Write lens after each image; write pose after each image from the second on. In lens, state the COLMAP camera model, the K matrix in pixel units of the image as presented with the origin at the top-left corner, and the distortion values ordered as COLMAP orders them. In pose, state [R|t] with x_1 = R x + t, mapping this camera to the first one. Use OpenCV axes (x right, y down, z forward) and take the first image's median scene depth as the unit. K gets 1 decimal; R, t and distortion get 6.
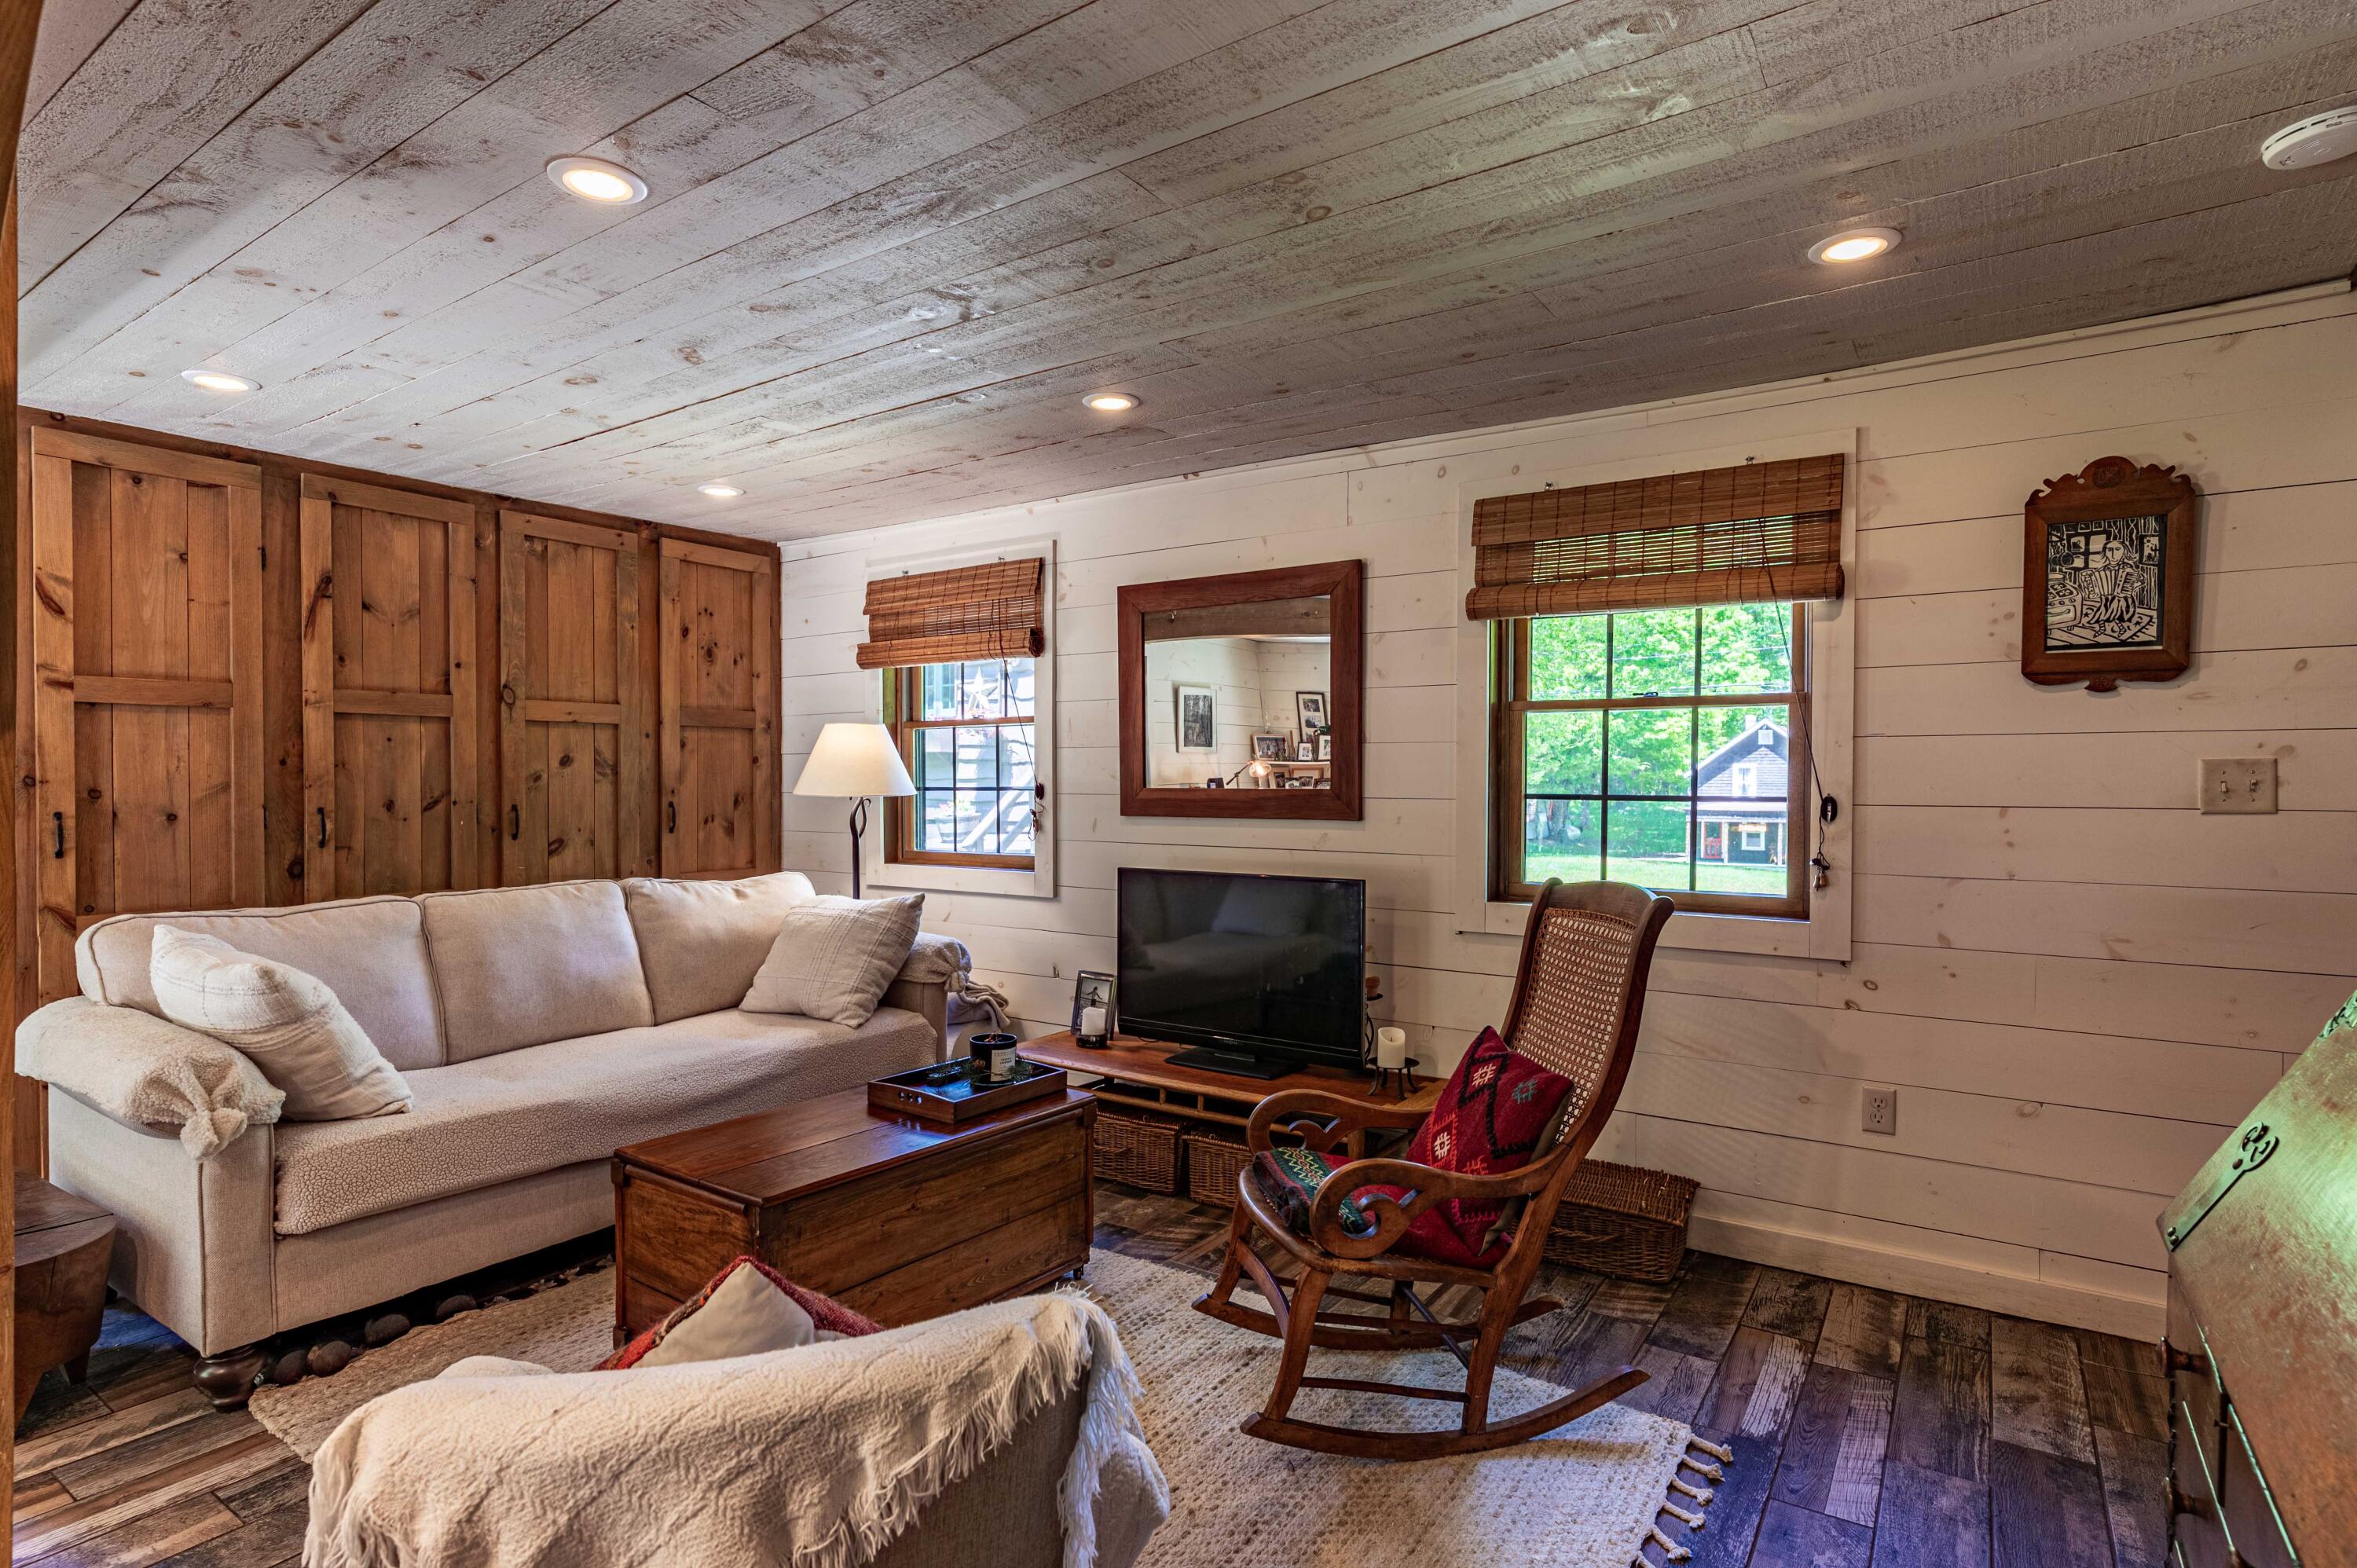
lens RADIAL K [[1158.6, 0, 1178.5], [0, 1158.6, 784.0], [0, 0, 1]] dist [-0.003016, -0.000187]
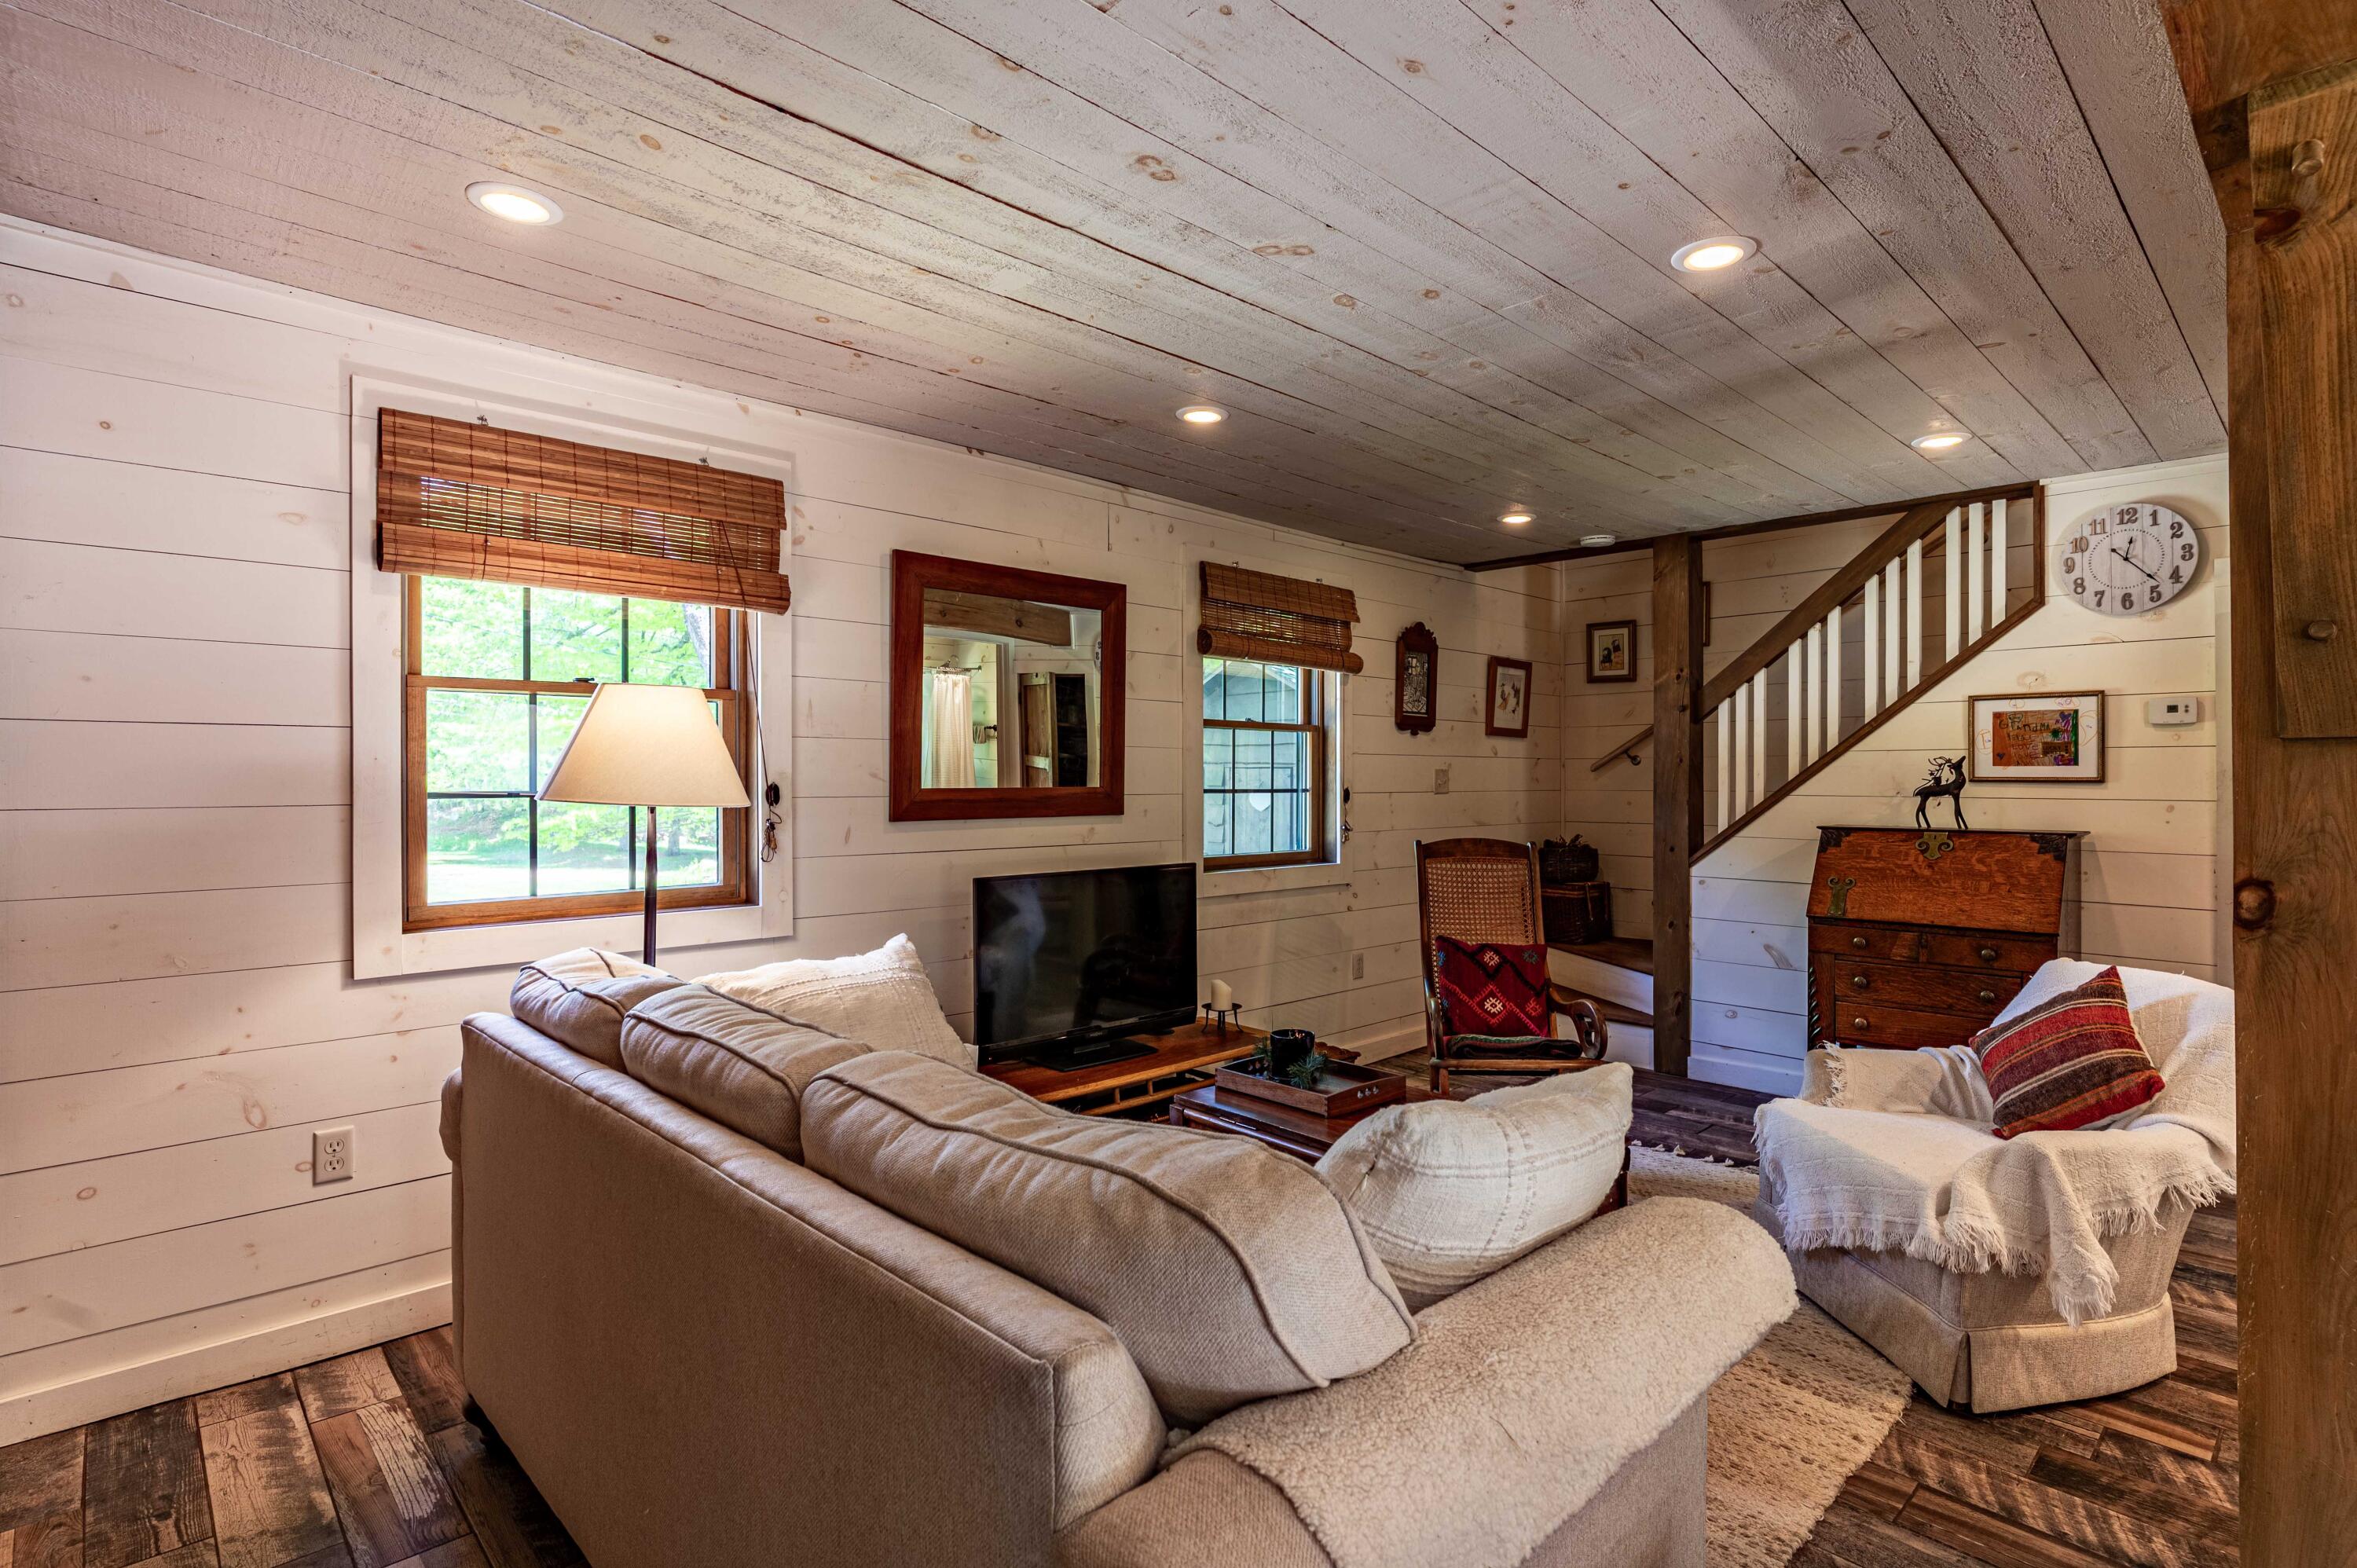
lens RADIAL K [[1170.5, 0, 1182.4], [0, 1170.5, 762.1], [0, 0, 1]] dist [-0.000004, 0.000032]
pose [[0.208315, 0.010303, 0.978008, -1.008106], [0.000757, 0.999943, -0.010696, -0.008172], [-0.978062, 0.002968, 0.208295, 0.746150]]
